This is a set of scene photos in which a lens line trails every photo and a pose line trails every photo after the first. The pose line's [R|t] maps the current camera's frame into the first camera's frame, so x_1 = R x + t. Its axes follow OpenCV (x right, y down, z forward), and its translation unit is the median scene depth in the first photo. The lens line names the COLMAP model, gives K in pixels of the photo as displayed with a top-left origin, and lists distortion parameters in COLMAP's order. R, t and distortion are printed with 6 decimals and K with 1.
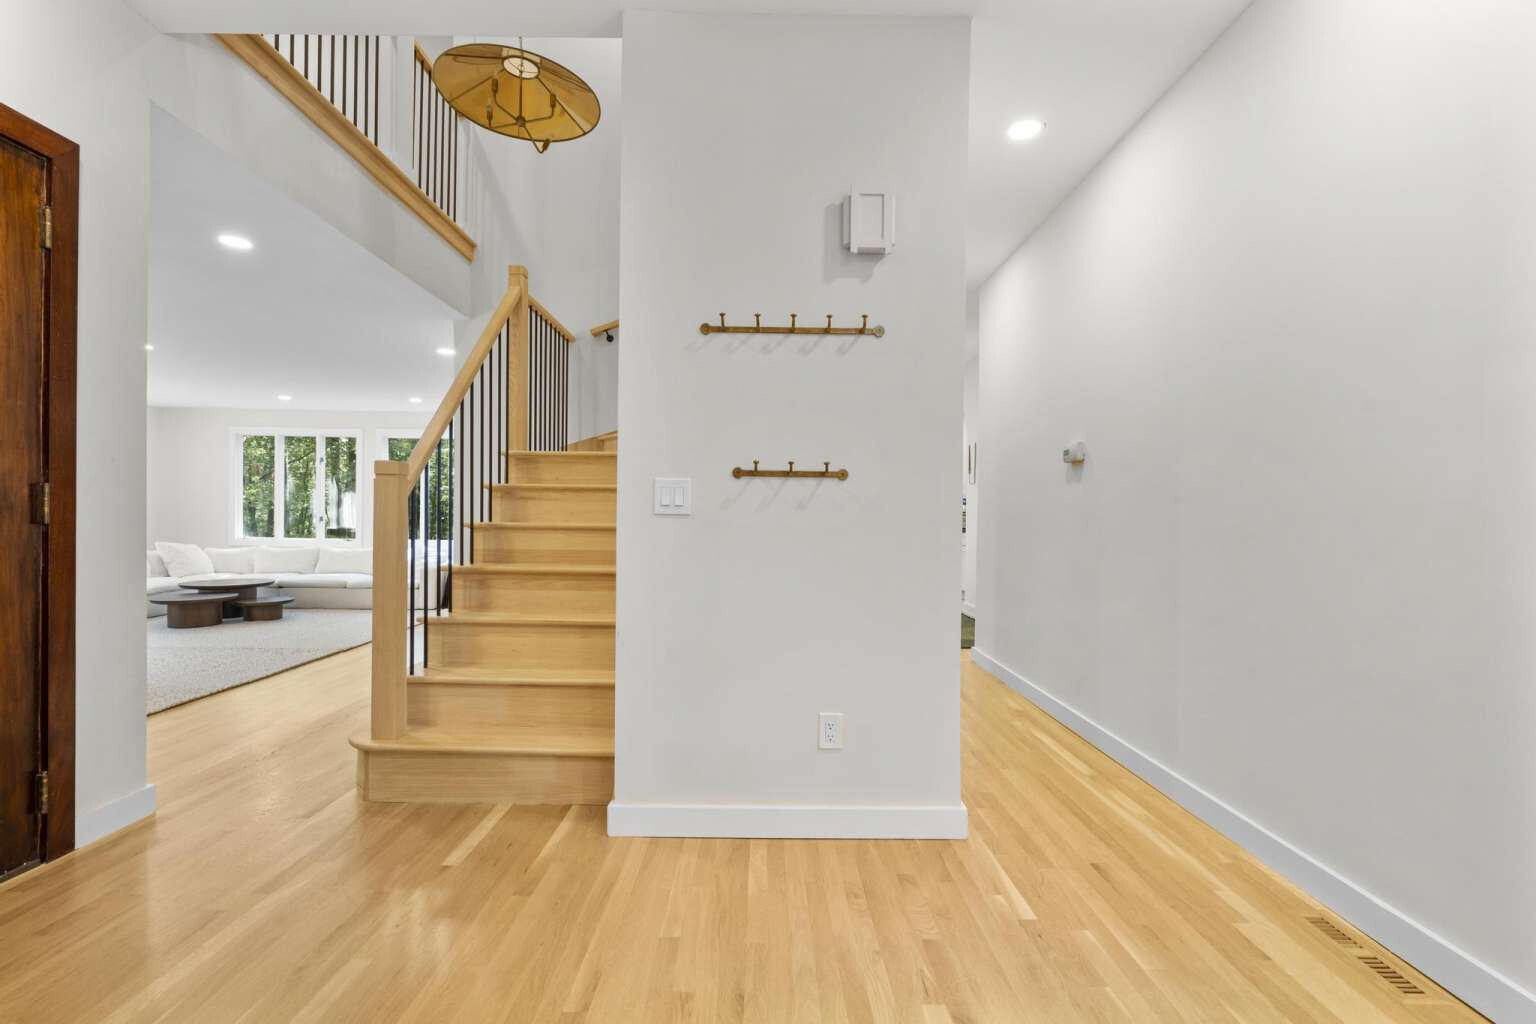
lens RADIAL K [[688.1, 0, 769.3], [0, 688.1, 515.2], [0, 0, 1]] dist [-0.003376, 0.000992]
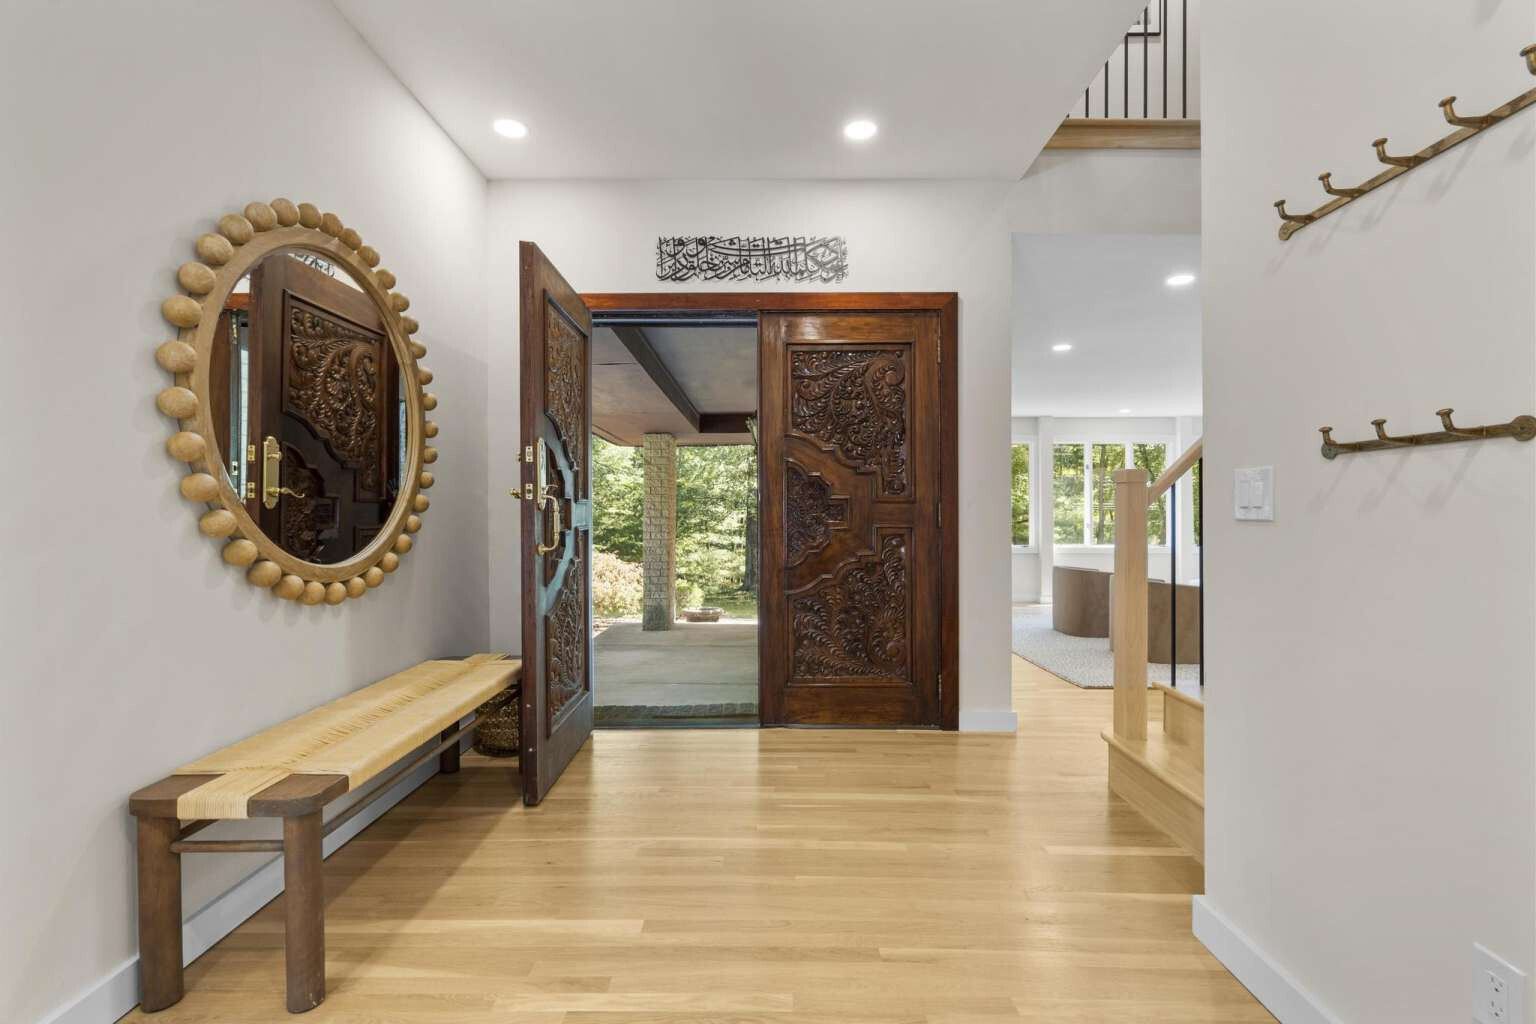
lens RADIAL K [[688.1, 0, 764.6], [0, 688.1, 514.0], [0, 0, 1]] dist [-0.003376, 0.000992]
pose [[-0.017988, -0.013086, -0.999753, 0.554003], [0.000973, 0.999914, -0.013106, 0.001143], [0.999838, -0.001208, -0.017973, 0.524138]]
